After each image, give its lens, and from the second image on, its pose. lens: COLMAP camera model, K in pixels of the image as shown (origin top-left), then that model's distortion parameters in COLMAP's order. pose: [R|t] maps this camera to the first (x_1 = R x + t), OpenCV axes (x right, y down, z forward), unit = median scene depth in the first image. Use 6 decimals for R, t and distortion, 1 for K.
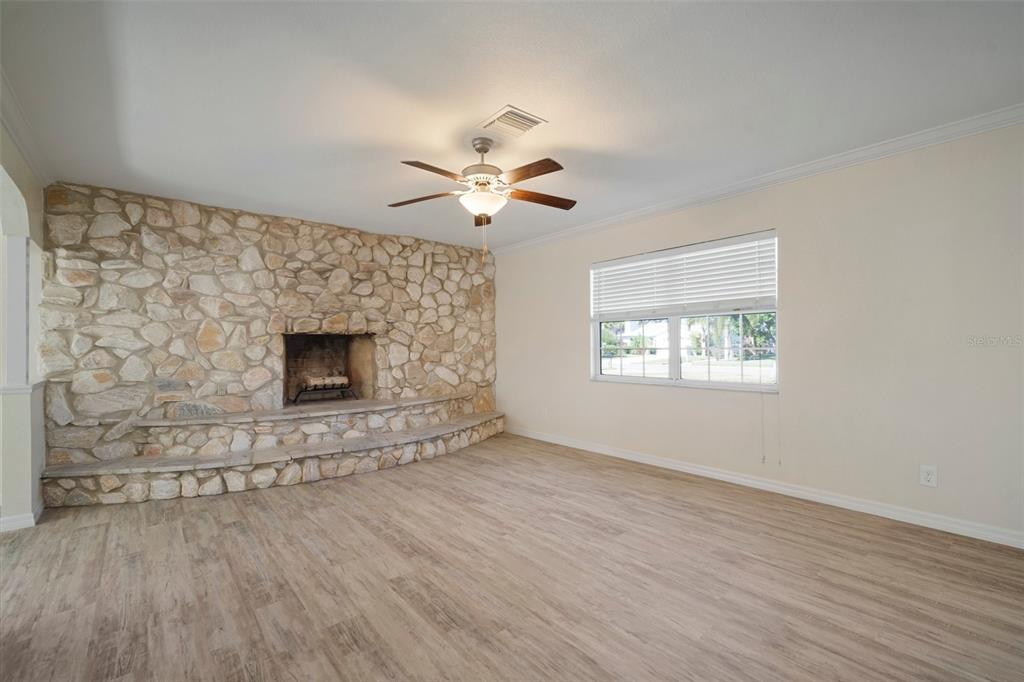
lens RADIAL K [[444.5, 0, 511.1], [0, 444.5, 343.1], [0, 0, 1]] dist [-0.015326, 0.005962]
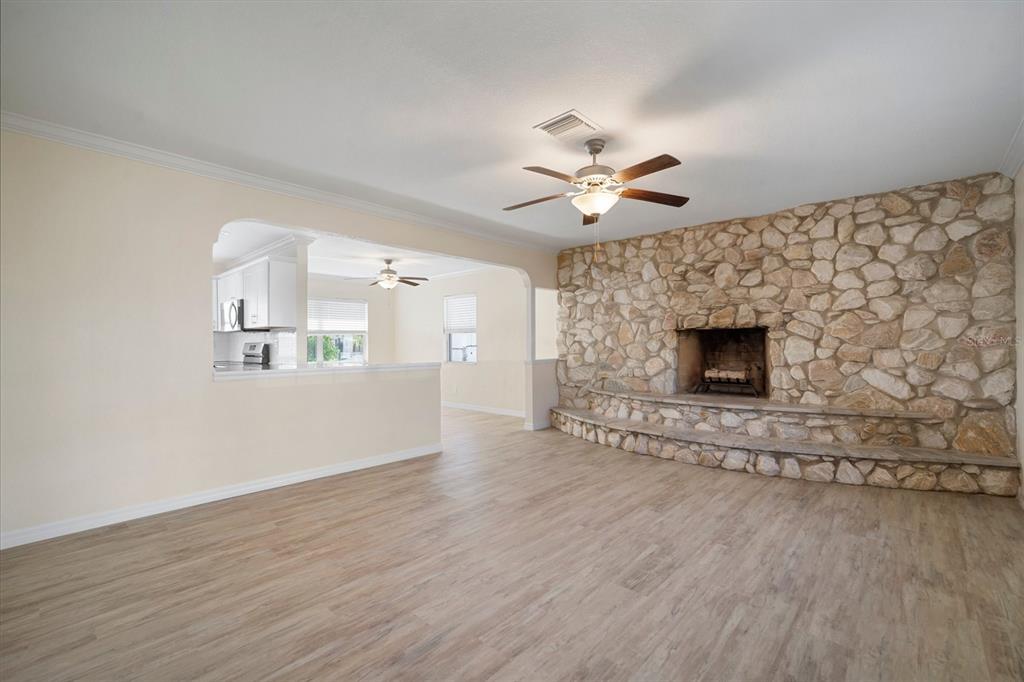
lens RADIAL K [[444.5, 0, 511.1], [0, 444.5, 343.1], [0, 0, 1]] dist [-0.015326, 0.005962]
pose [[0.123313, 0.007498, -0.992340, 0.649977], [0.010461, 0.999906, 0.008855, -0.001478], [0.992313, -0.011472, 0.123223, 0.471911]]
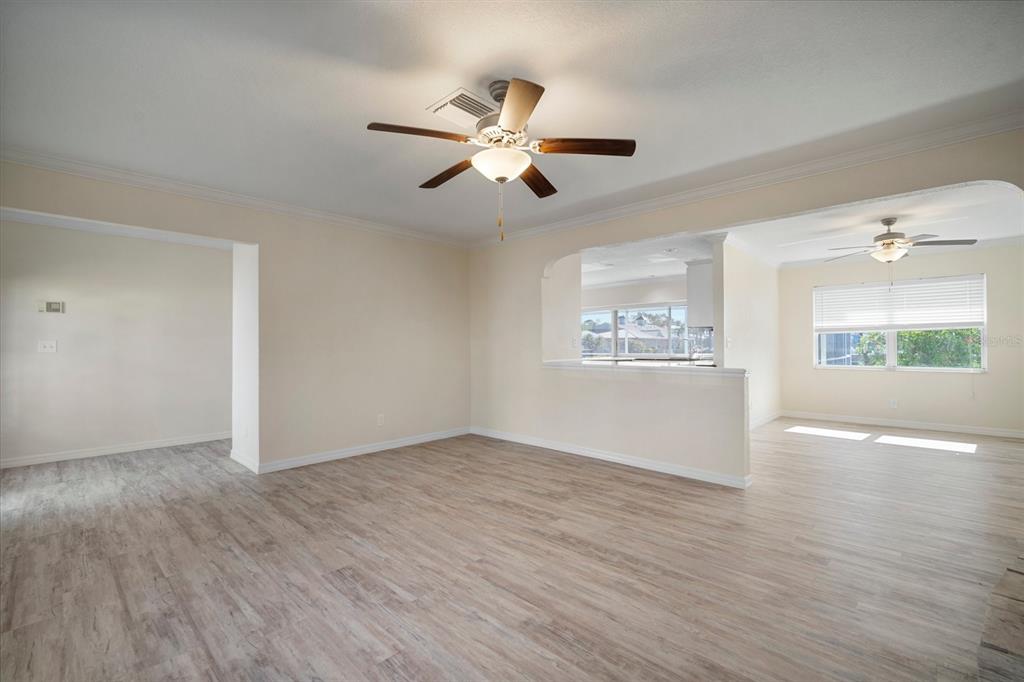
lens RADIAL K [[444.5, 0, 511.1], [0, 444.5, 343.1], [0, 0, 1]] dist [-0.015326, 0.005962]
pose [[-0.993863, 0.013213, -0.109825, 0.008286], [0.014303, 0.999856, -0.009144, 0.008679], [0.109688, -0.010658, -0.993909, 1.245965]]
